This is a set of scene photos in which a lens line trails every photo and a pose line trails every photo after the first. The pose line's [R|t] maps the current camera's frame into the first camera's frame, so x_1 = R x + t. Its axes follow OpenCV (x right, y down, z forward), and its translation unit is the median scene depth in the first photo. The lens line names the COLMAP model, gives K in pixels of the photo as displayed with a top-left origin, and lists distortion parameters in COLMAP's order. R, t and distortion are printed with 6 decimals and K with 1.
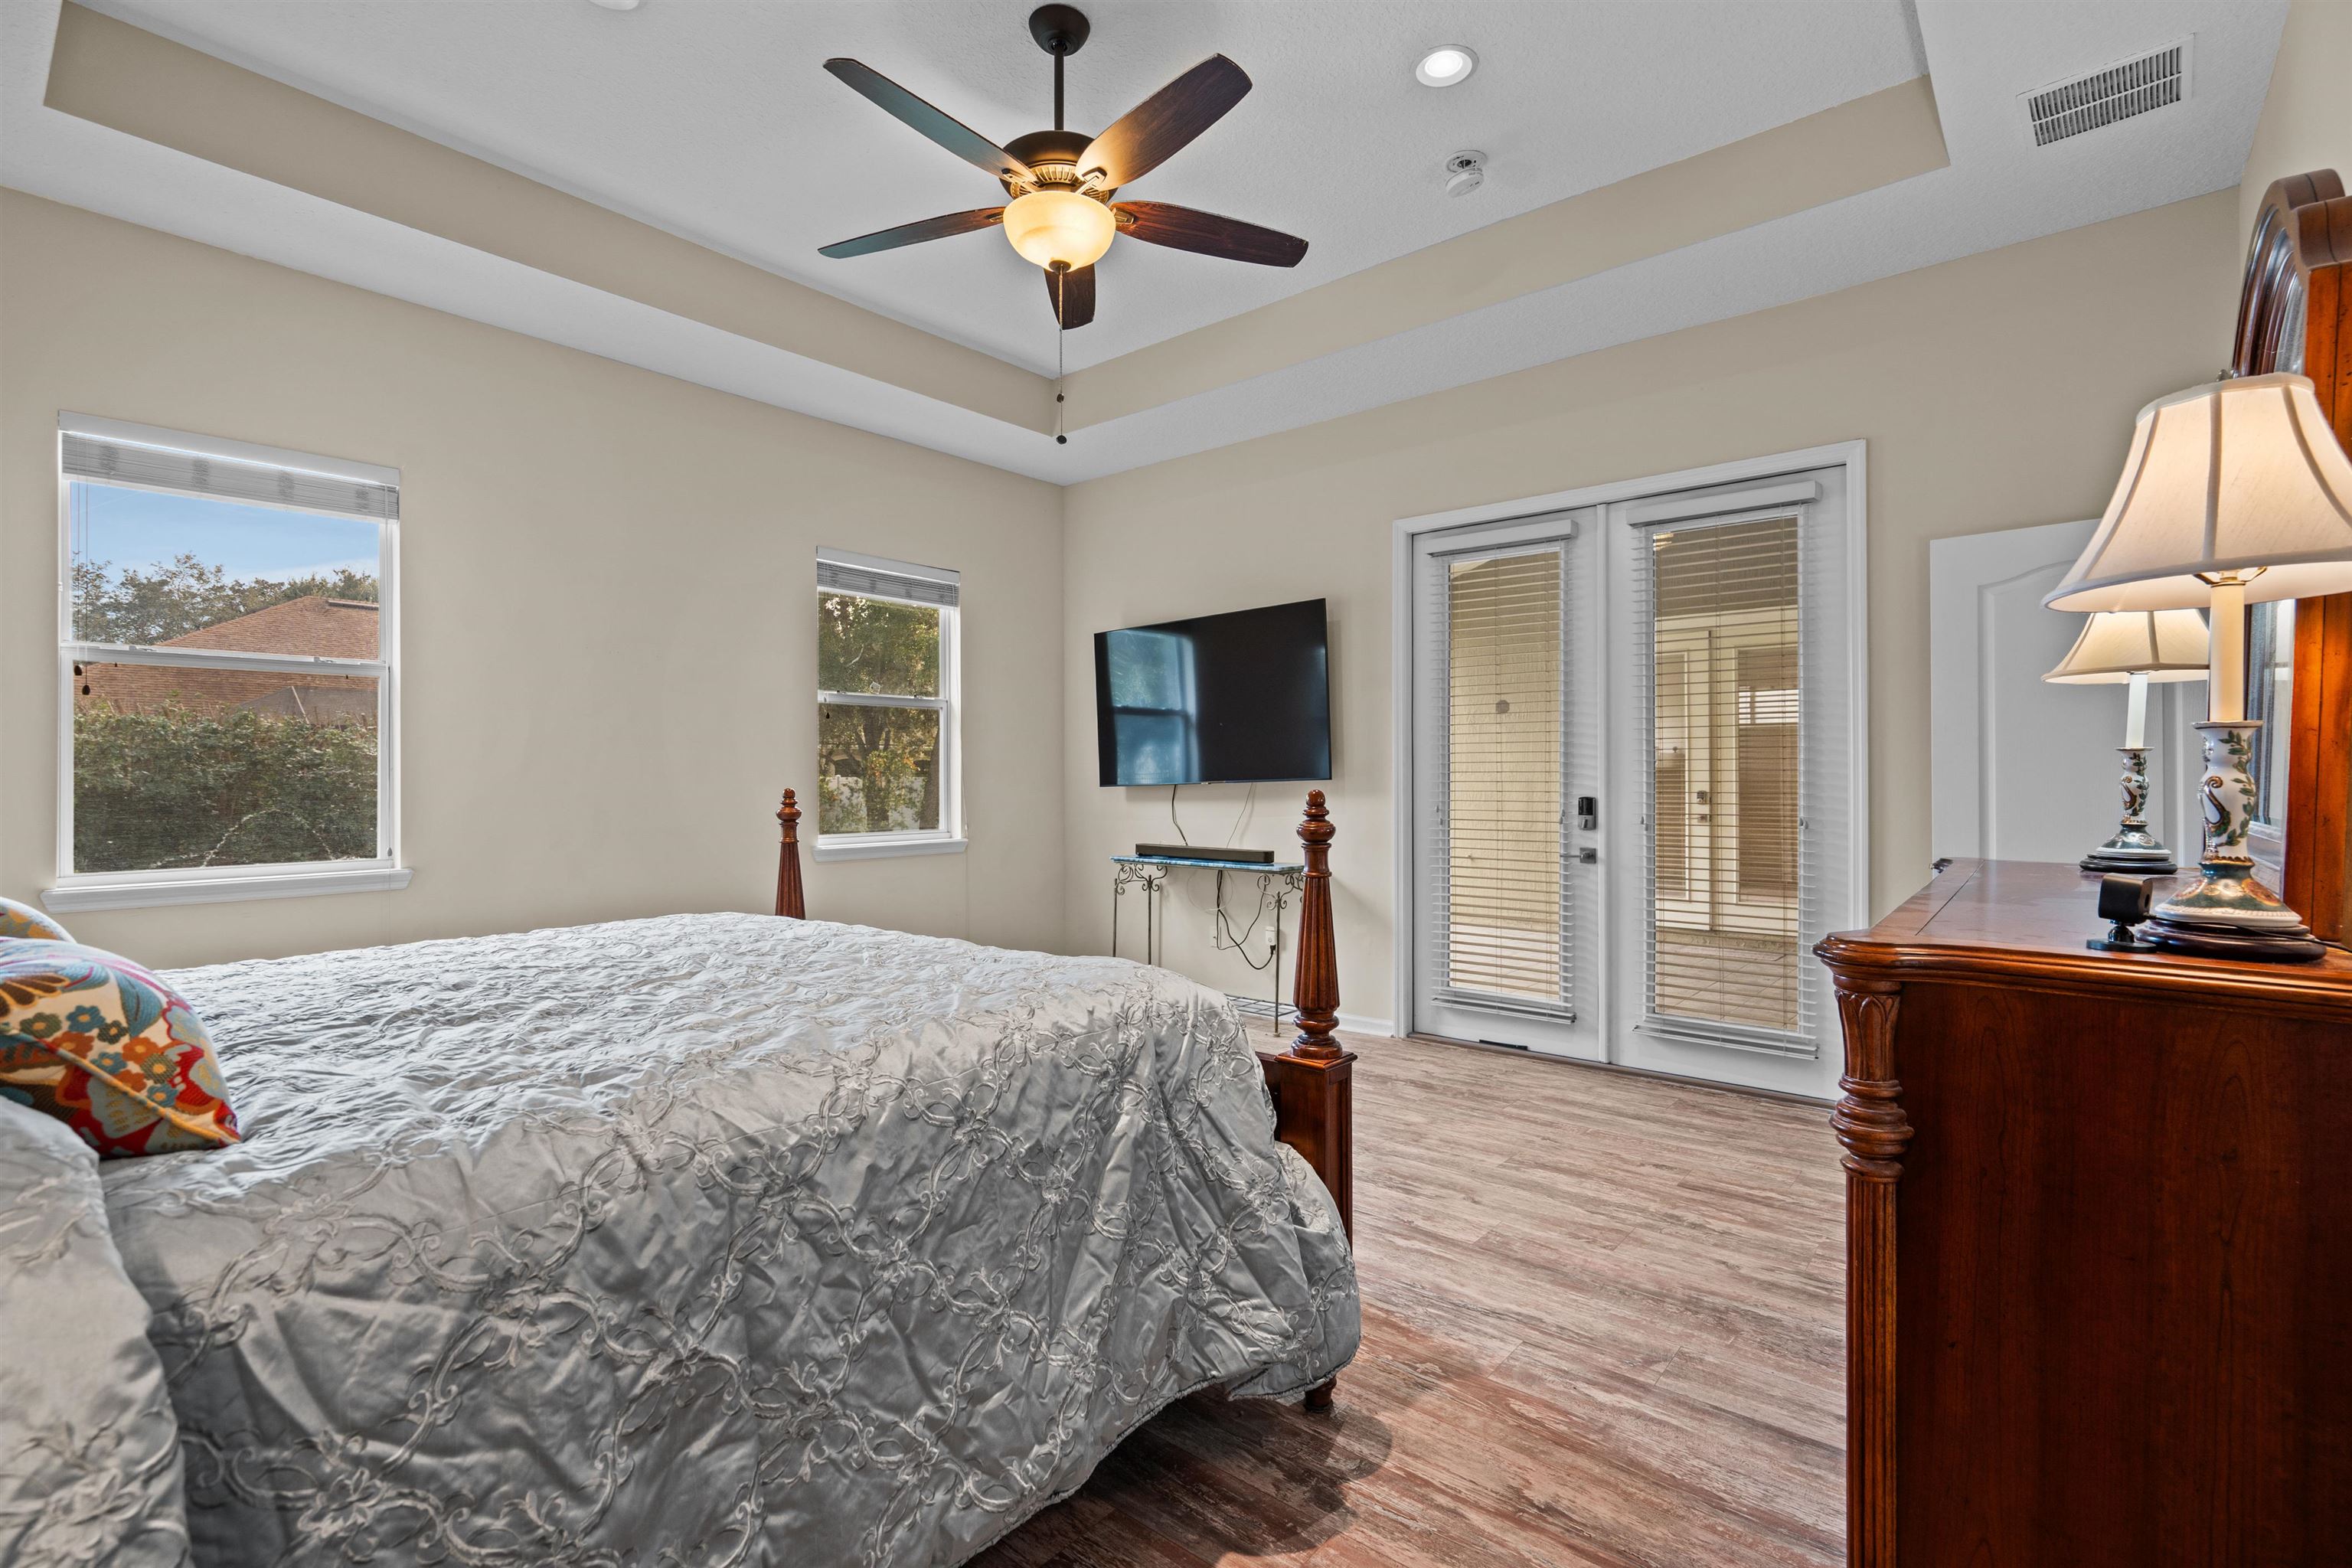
lens RADIAL K [[1063.5, 0, 1186.1], [0, 1063.5, 791.1], [0, 0, 1]] dist [-0.009776, 0.004304]
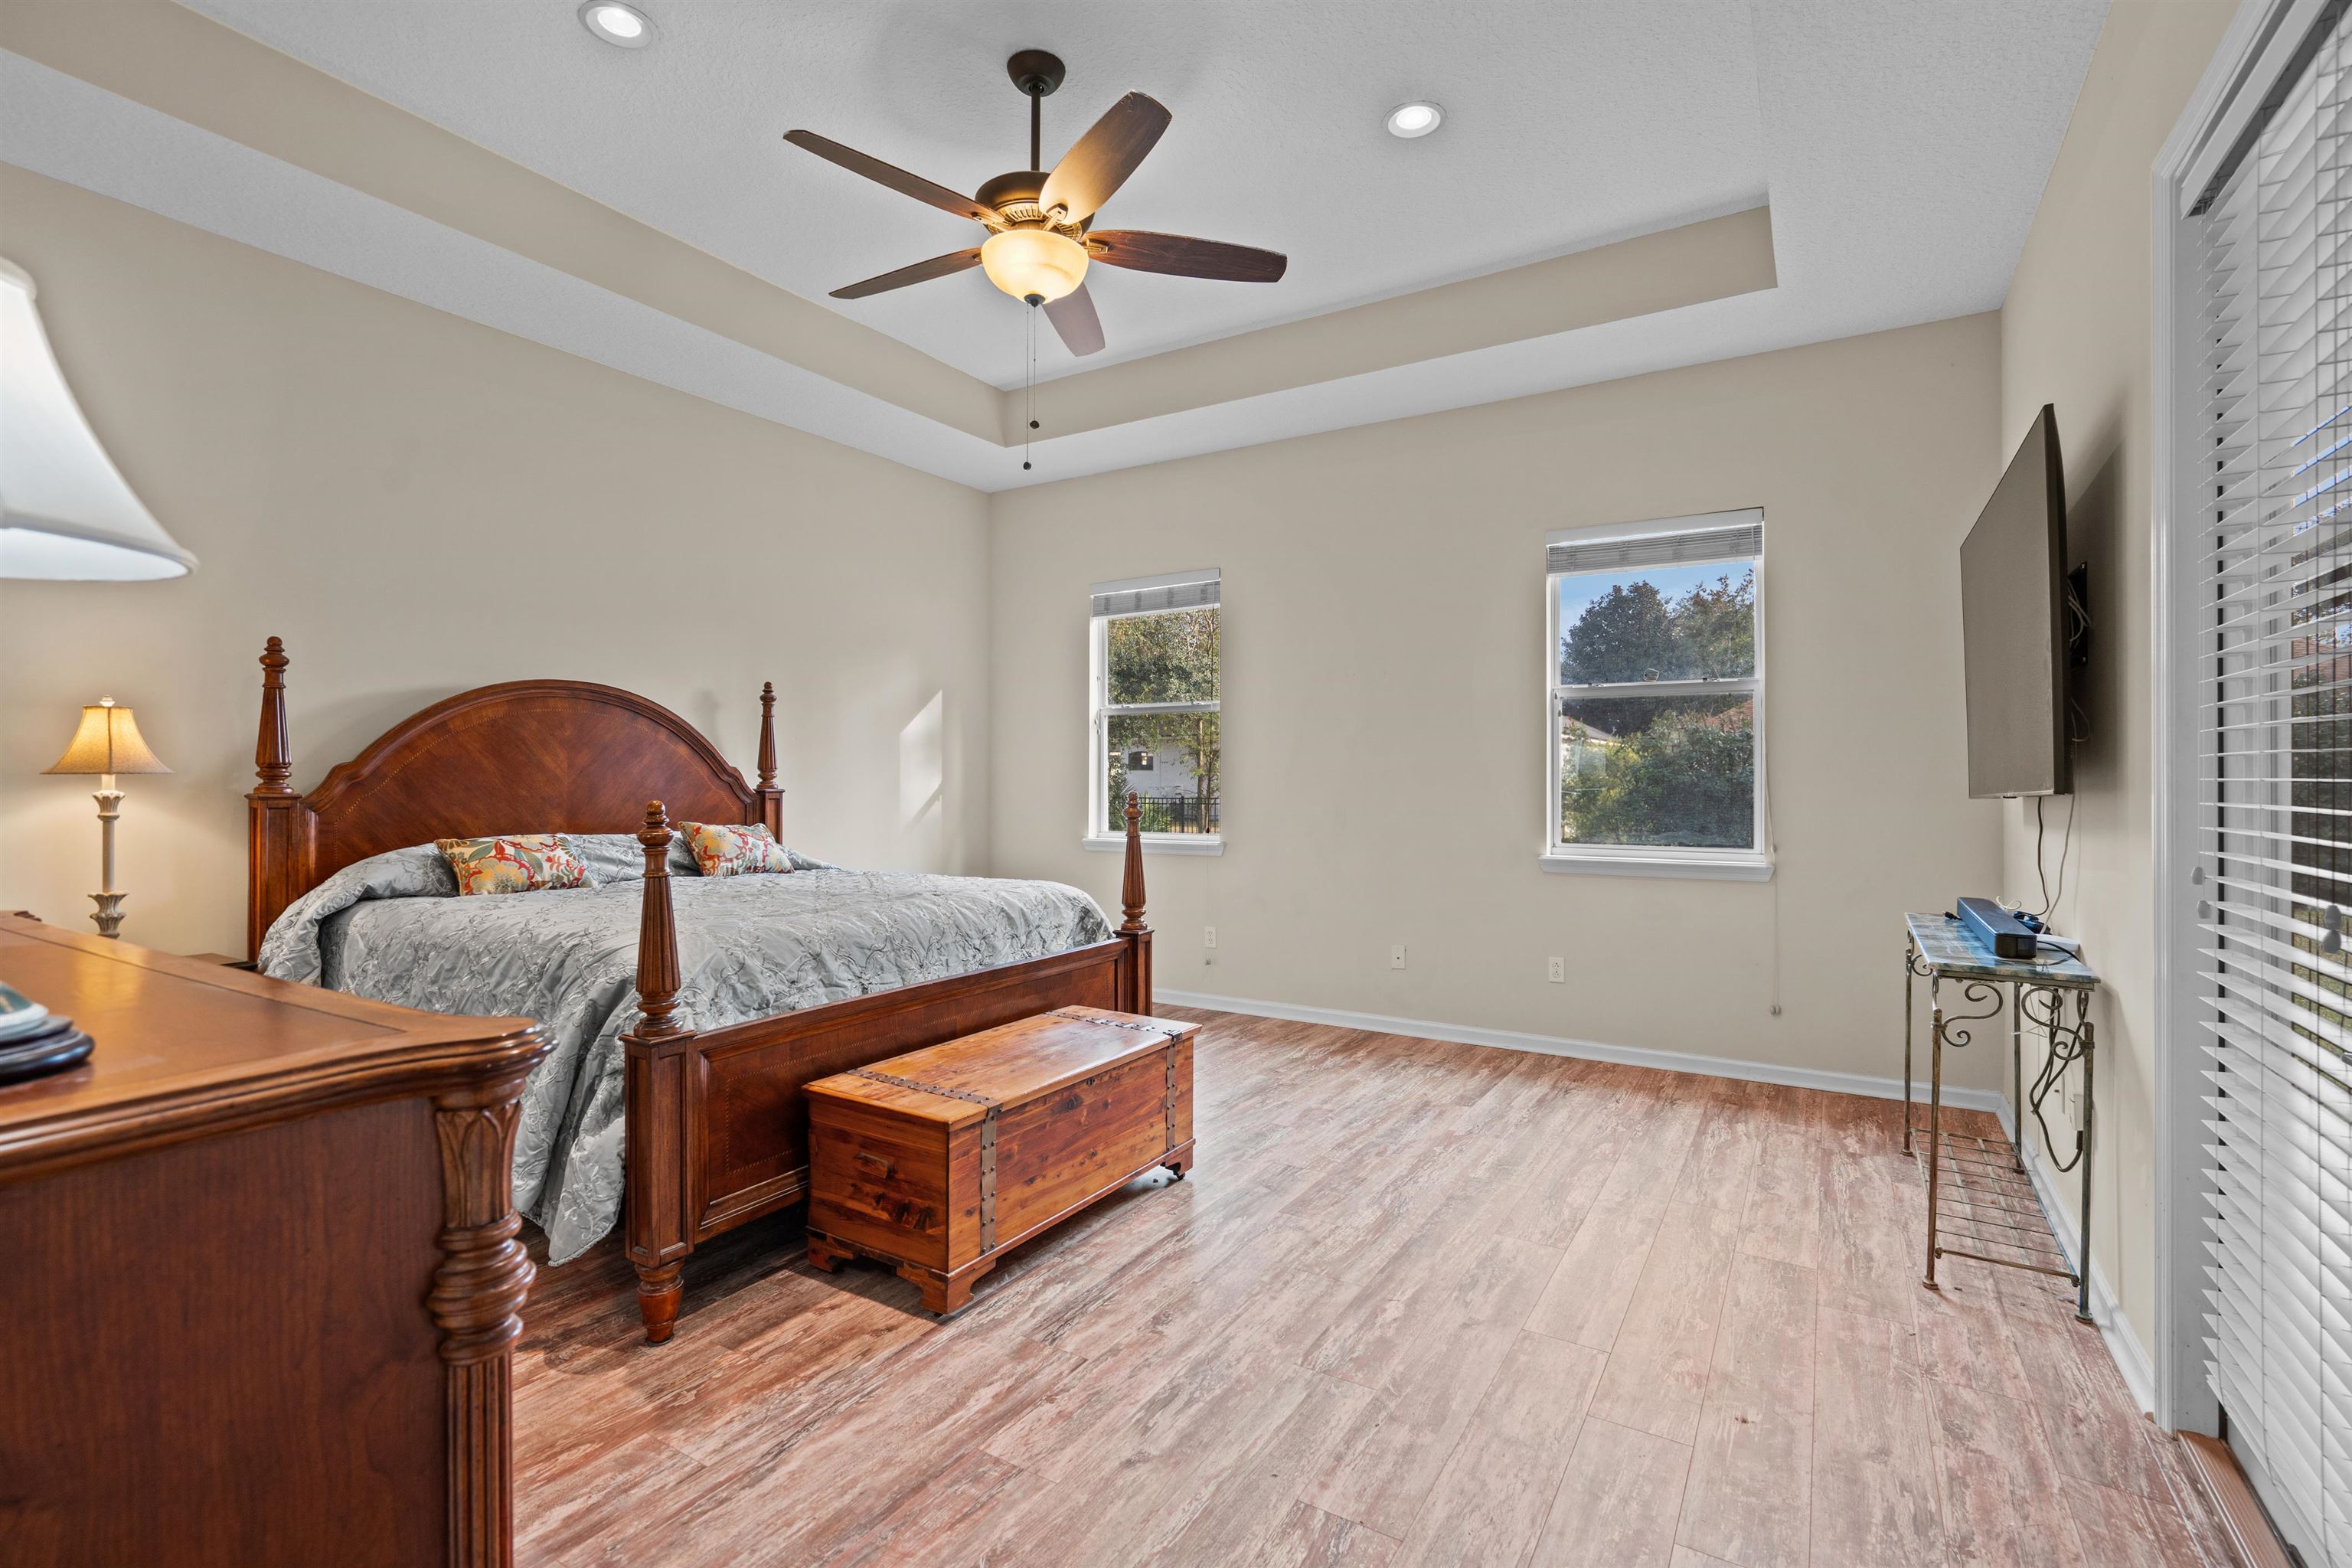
lens RADIAL K [[1063.5, 0, 1186.1], [0, 1063.5, 791.1], [0, 0, 1]] dist [-0.009776, 0.004304]
pose [[0.152028, 0.018887, -0.988196, 0.948017], [-0.011002, 0.999788, 0.017416, -0.025196], [0.988315, 0.008224, 0.152204, 0.990101]]
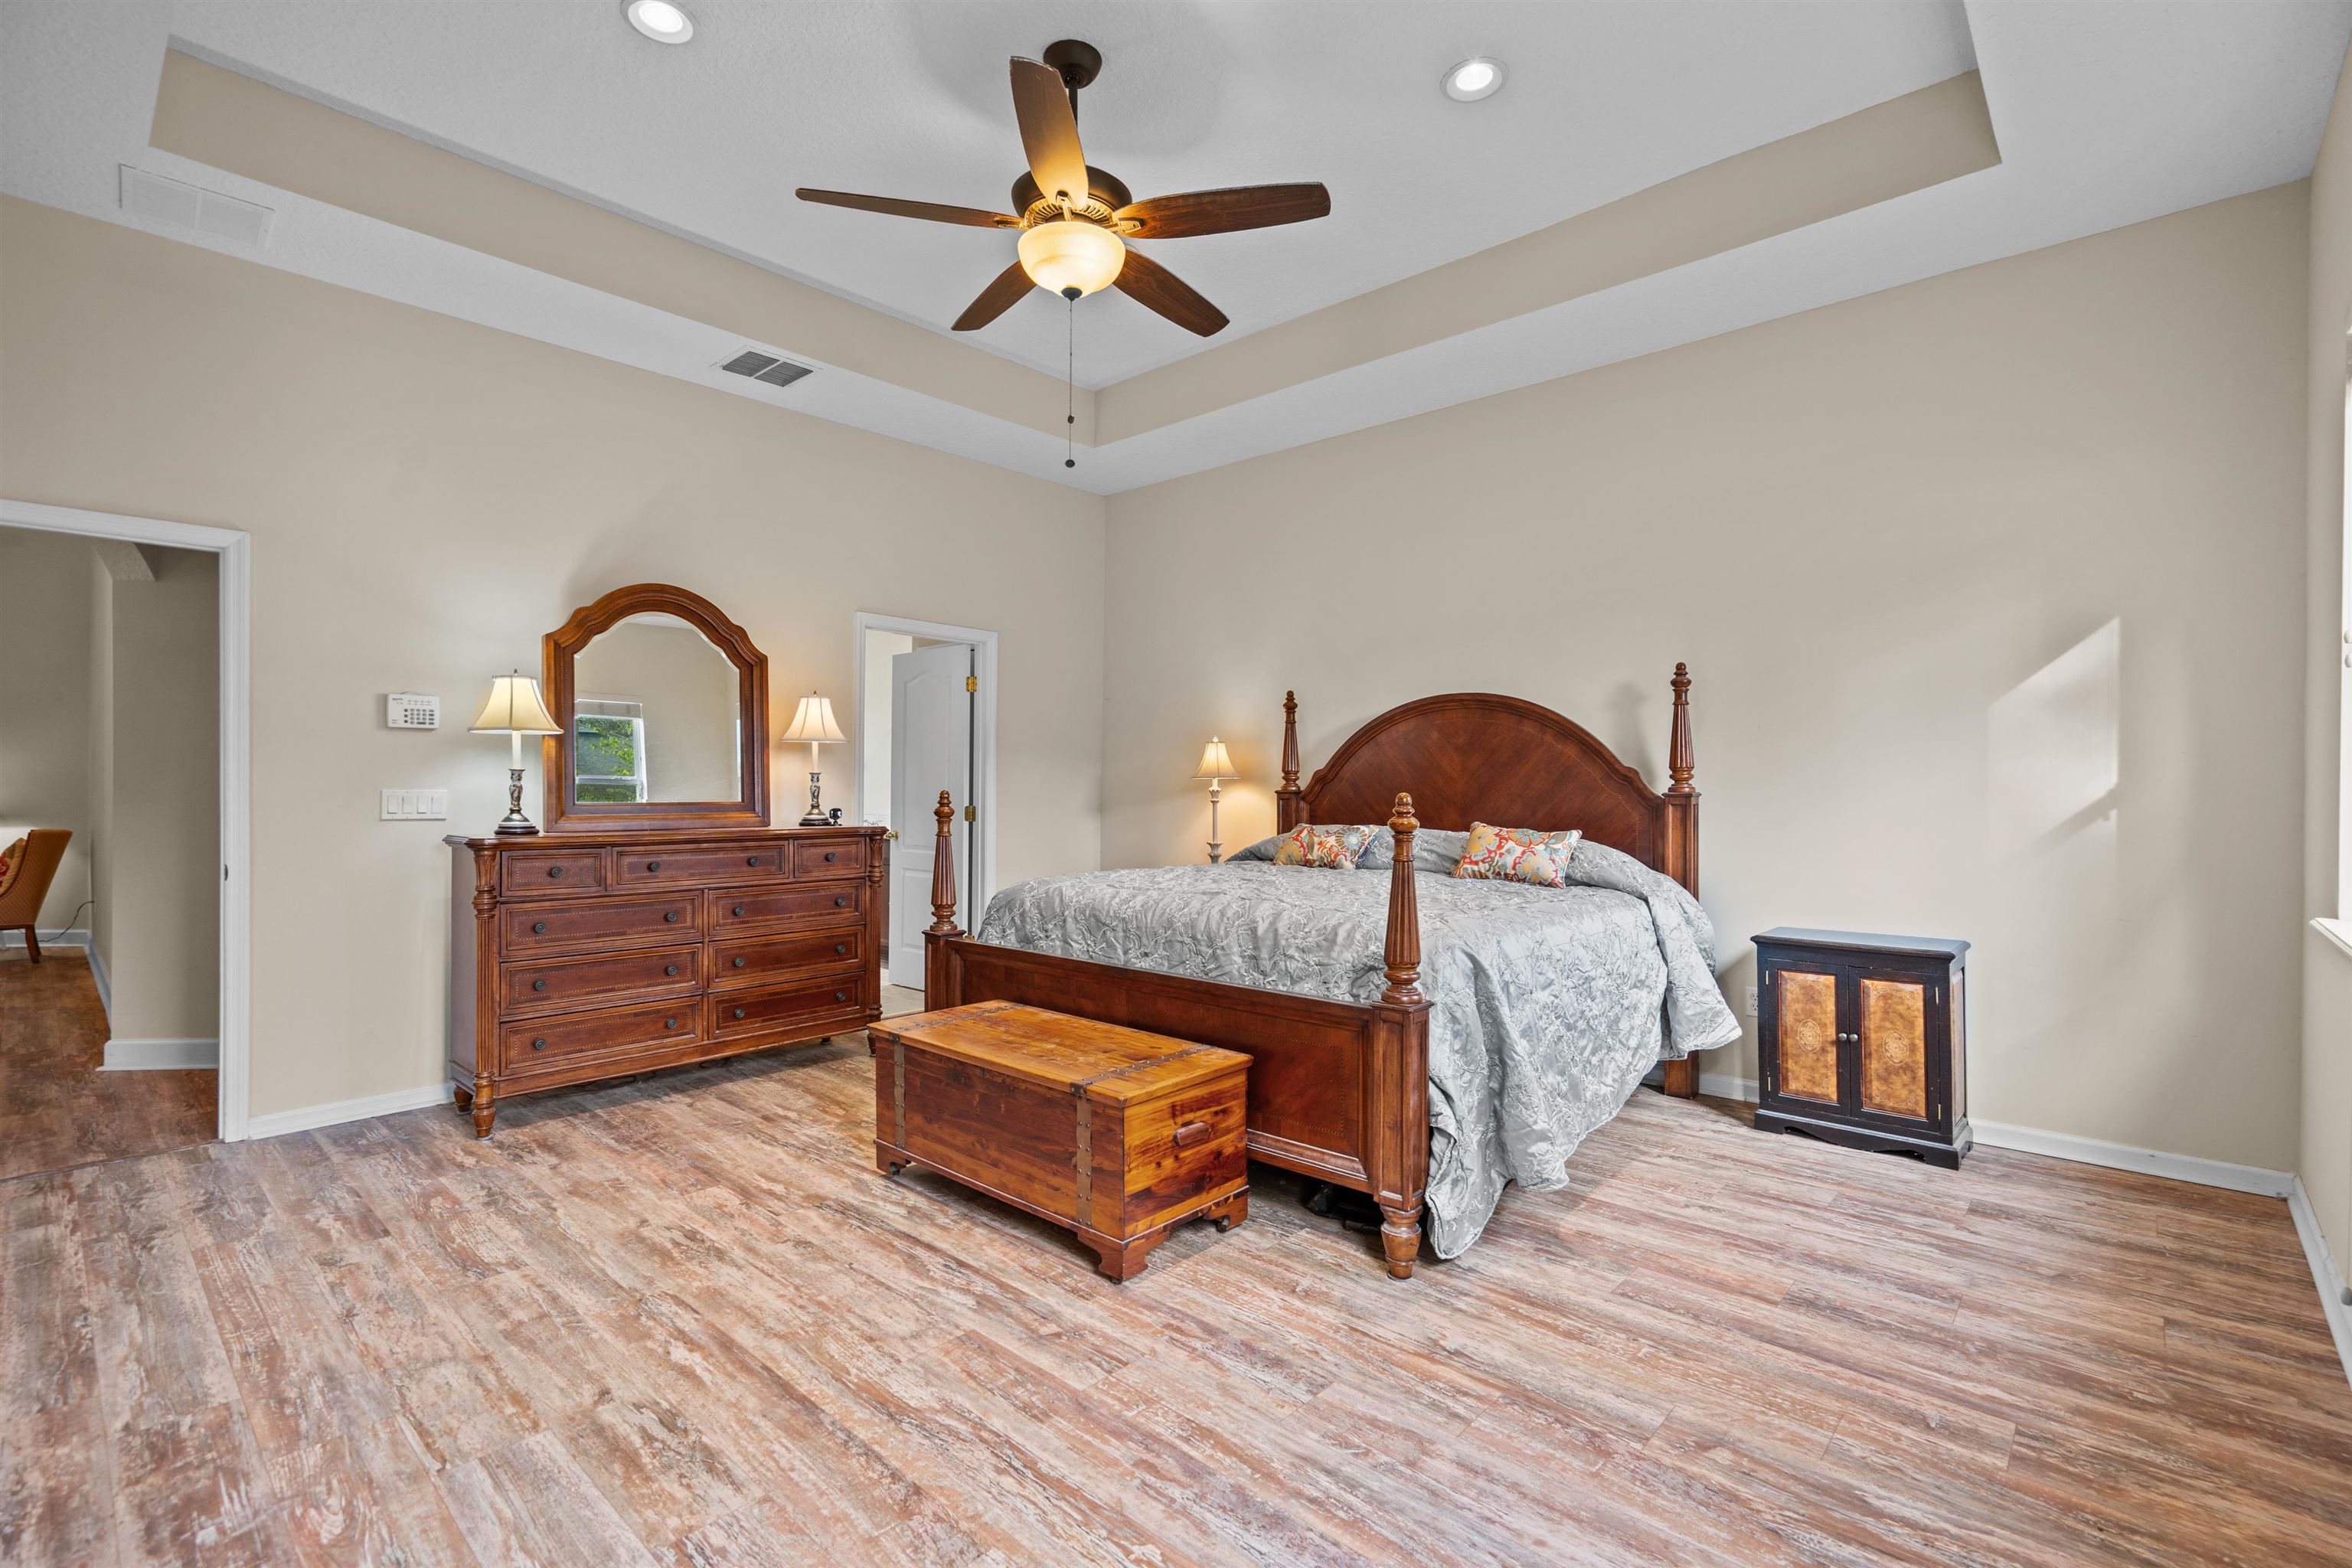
lens RADIAL K [[1063.5, 0, 1186.1], [0, 1063.5, 791.1], [0, 0, 1]] dist [-0.009776, 0.004304]
pose [[-0.999159, 0.003829, 0.040819, -0.274765], [0.004380, 0.999901, 0.013407, -0.015117], [-0.040763, 0.013575, -0.999077, 2.051846]]
